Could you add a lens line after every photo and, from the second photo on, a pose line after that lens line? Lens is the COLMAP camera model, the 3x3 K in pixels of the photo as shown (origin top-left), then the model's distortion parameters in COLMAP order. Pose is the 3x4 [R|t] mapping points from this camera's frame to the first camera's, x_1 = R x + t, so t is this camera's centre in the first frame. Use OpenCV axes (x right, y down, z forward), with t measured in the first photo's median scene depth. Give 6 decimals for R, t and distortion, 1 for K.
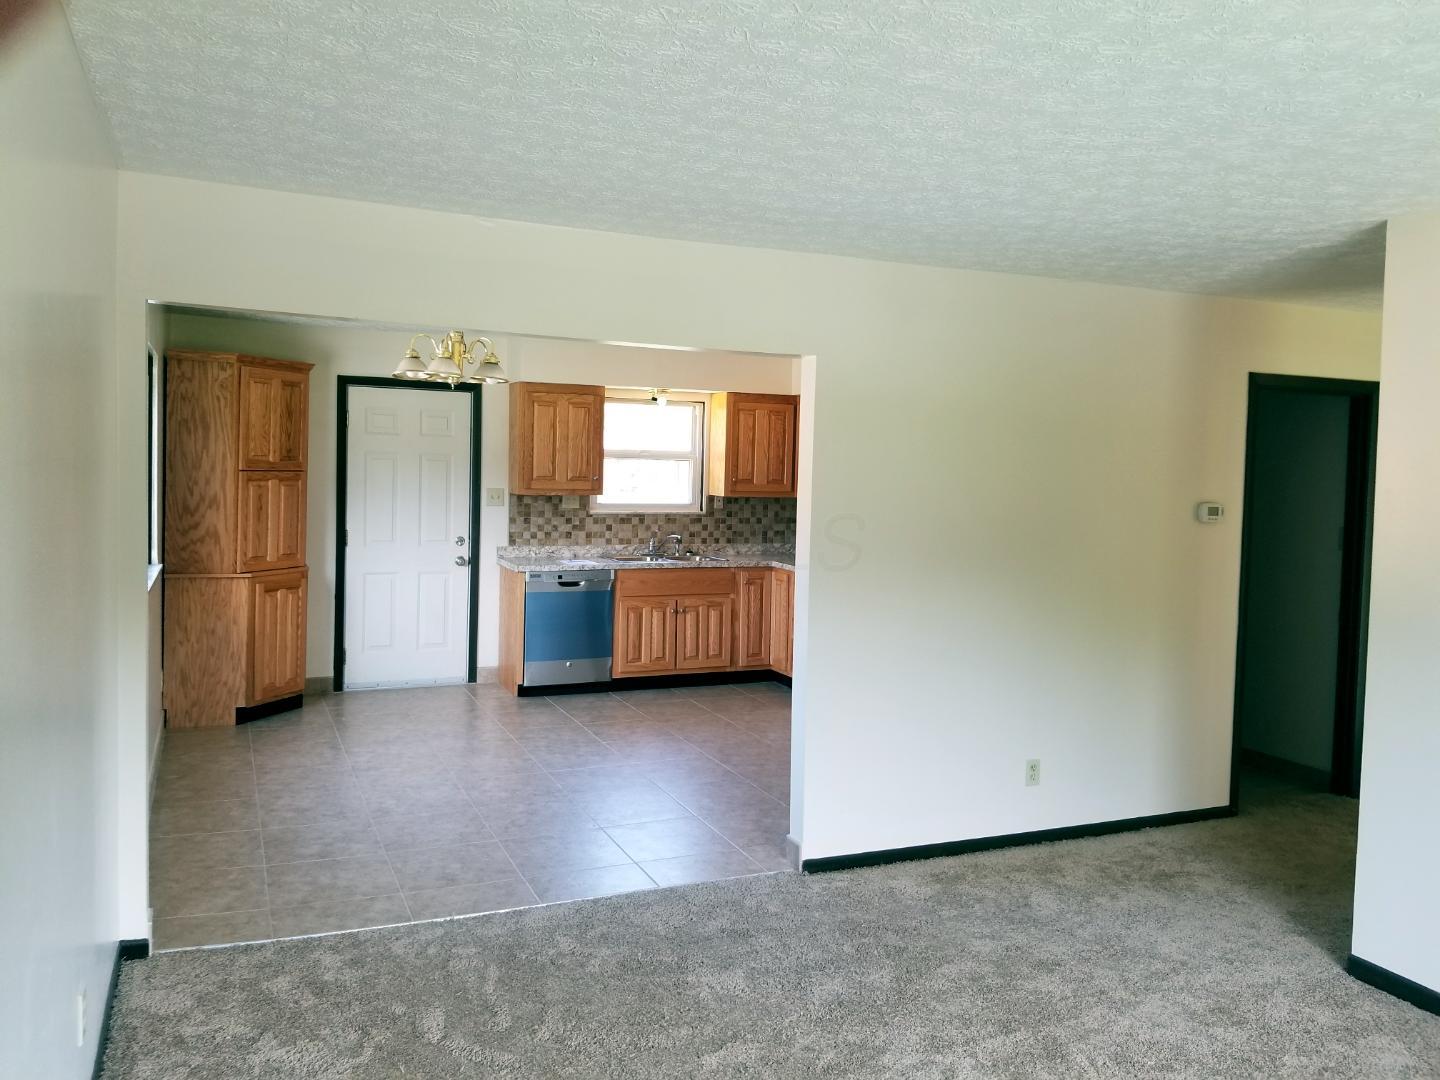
lens RADIAL K [[1134.3, 0, 720.9], [0, 1134.3, 520.8], [0, 0, 1]] dist [0.052663, -0.091028]
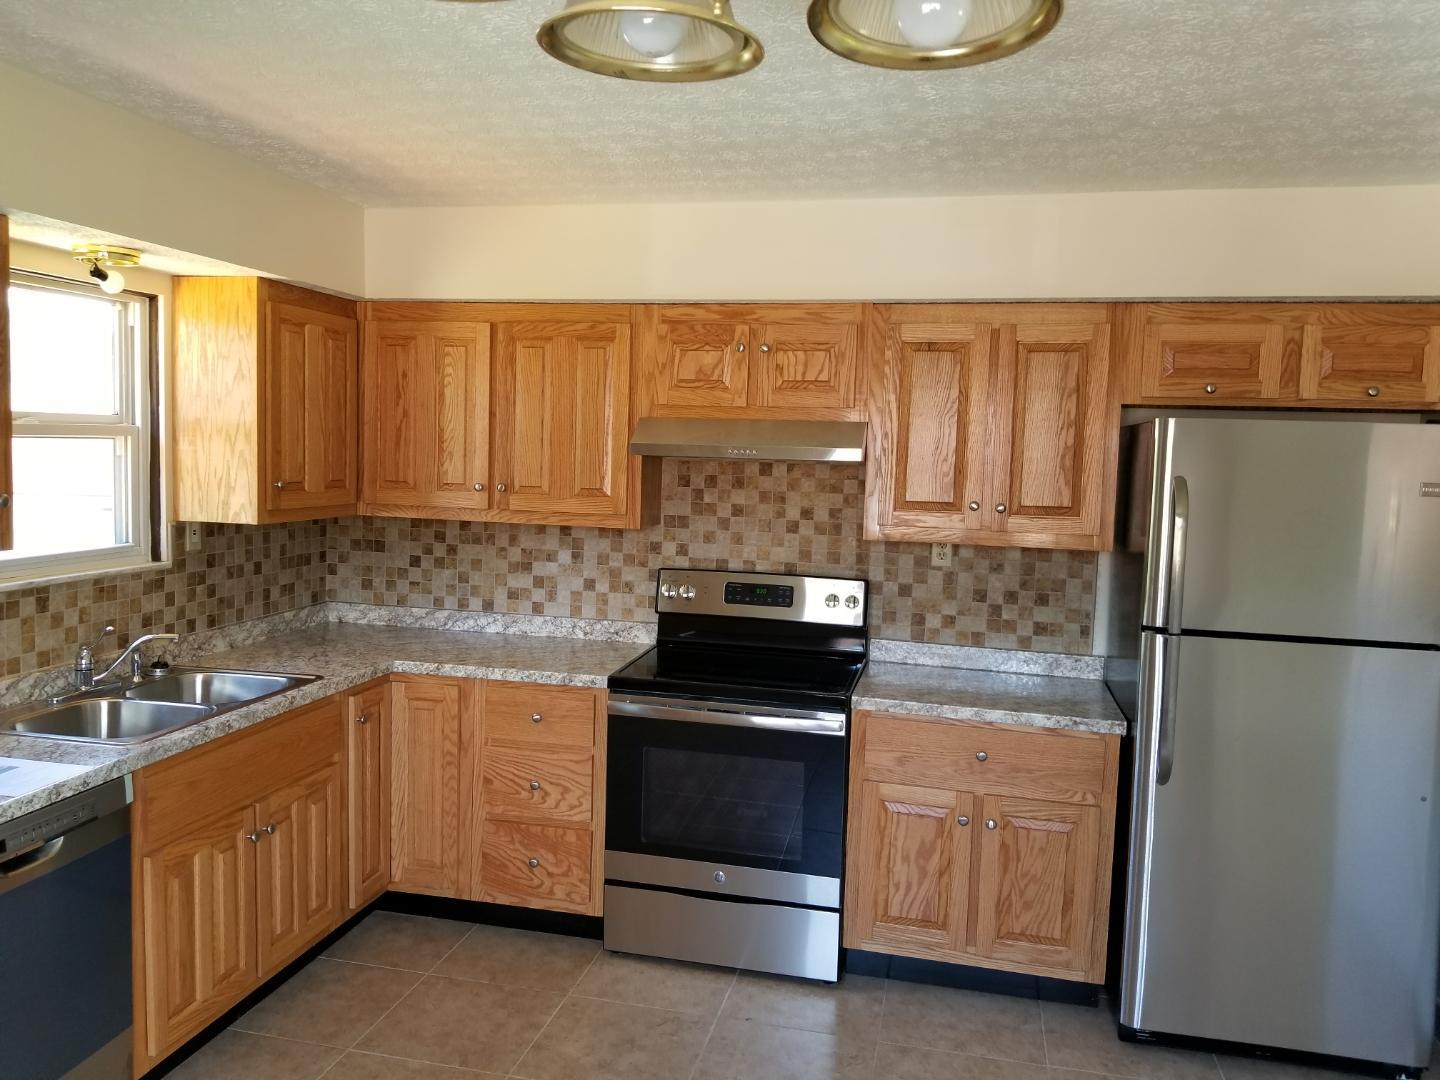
lens RADIAL K [[1134.3, 0, 712.0], [0, 1134.3, 527.5], [0, 0, 1]] dist [0.052663, -0.091028]
pose [[0.604497, -0.068662, 0.793643, -0.253591], [0.033393, 0.997587, 0.060872, -0.044165], [-0.795908, -0.010294, 0.605331, 0.658085]]
